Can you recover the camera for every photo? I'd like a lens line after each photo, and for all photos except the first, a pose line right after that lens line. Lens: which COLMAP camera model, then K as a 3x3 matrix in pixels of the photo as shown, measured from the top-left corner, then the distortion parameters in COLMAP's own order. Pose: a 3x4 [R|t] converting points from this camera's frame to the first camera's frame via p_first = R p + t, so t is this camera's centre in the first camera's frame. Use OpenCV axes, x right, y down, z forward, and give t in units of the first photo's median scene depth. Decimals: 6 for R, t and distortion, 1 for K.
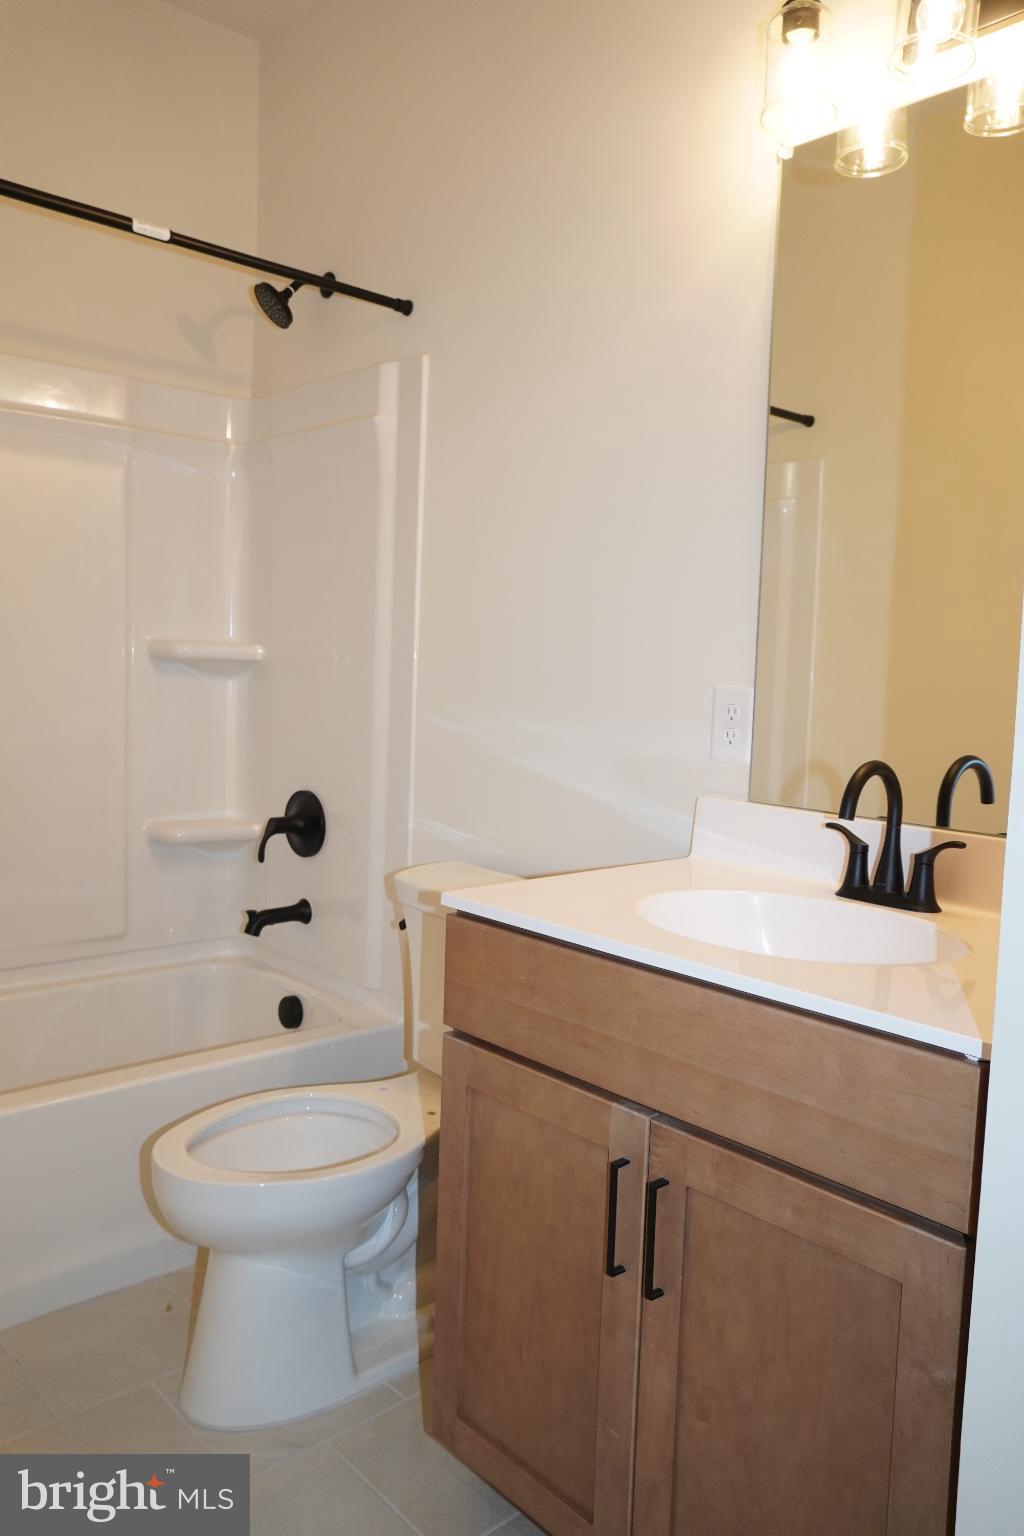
lens RADIAL K [[1168.4, 0, 512.0], [0, 1168.4, 768.0], [0, 0, 1]] dist [0.002377, 0.007107]
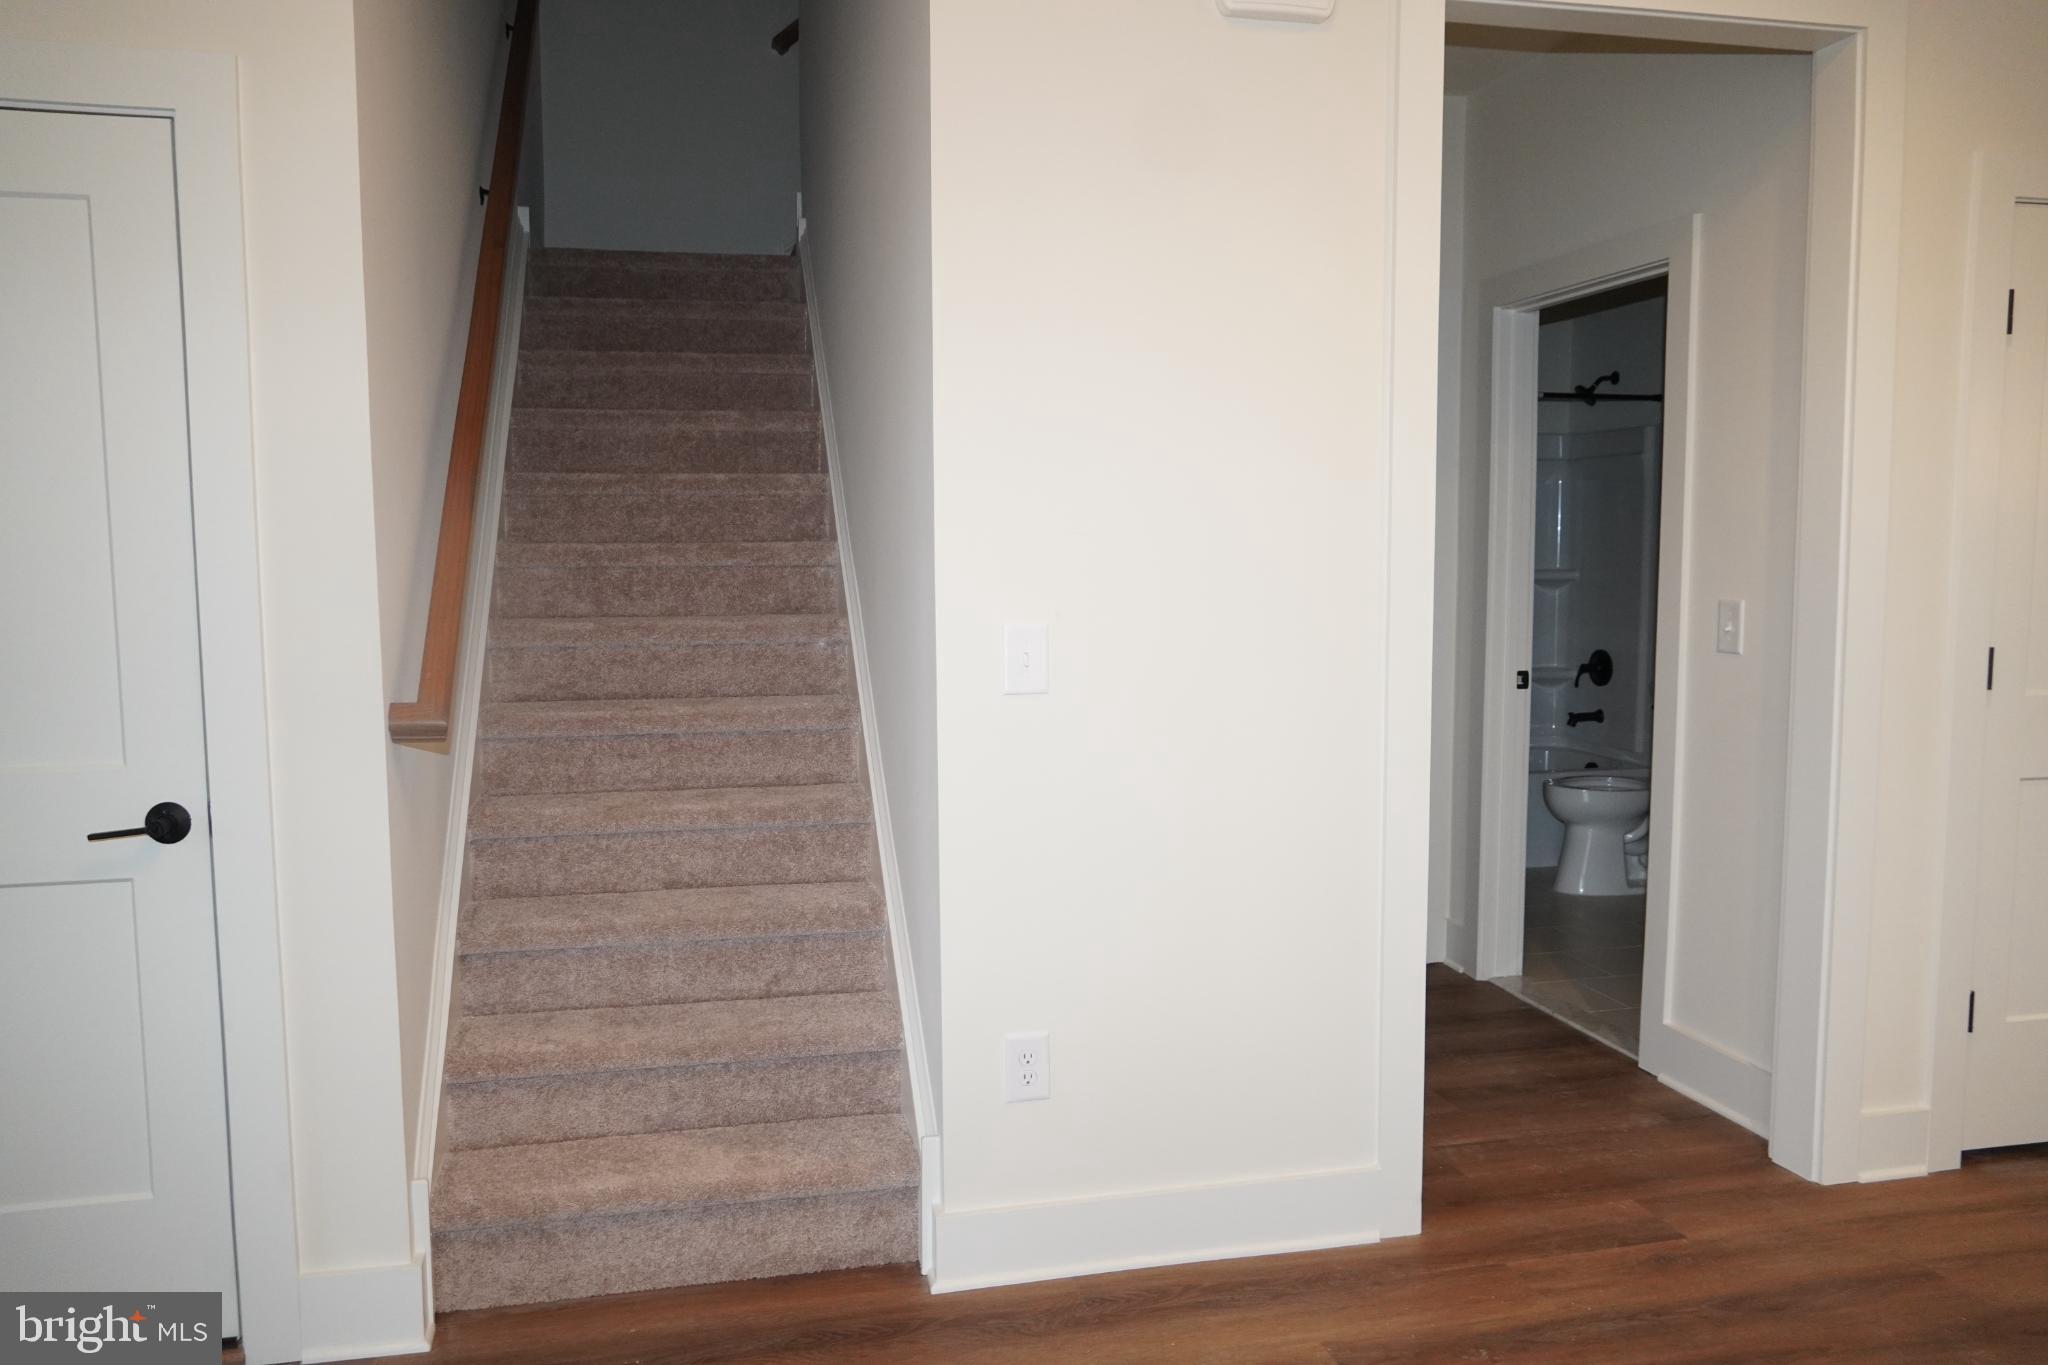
lens RADIAL K [[1557.8, 0, 1024.0], [0, 1557.8, 682.5], [0, 0, 1]] dist [0.002377, 0.007107]
pose [[0.868268, 0.004295, -0.496076, 0.254196], [-0.002925, 0.999989, 0.003538, 0.066334], [0.496086, -0.001621, 0.868272, -1.597602]]
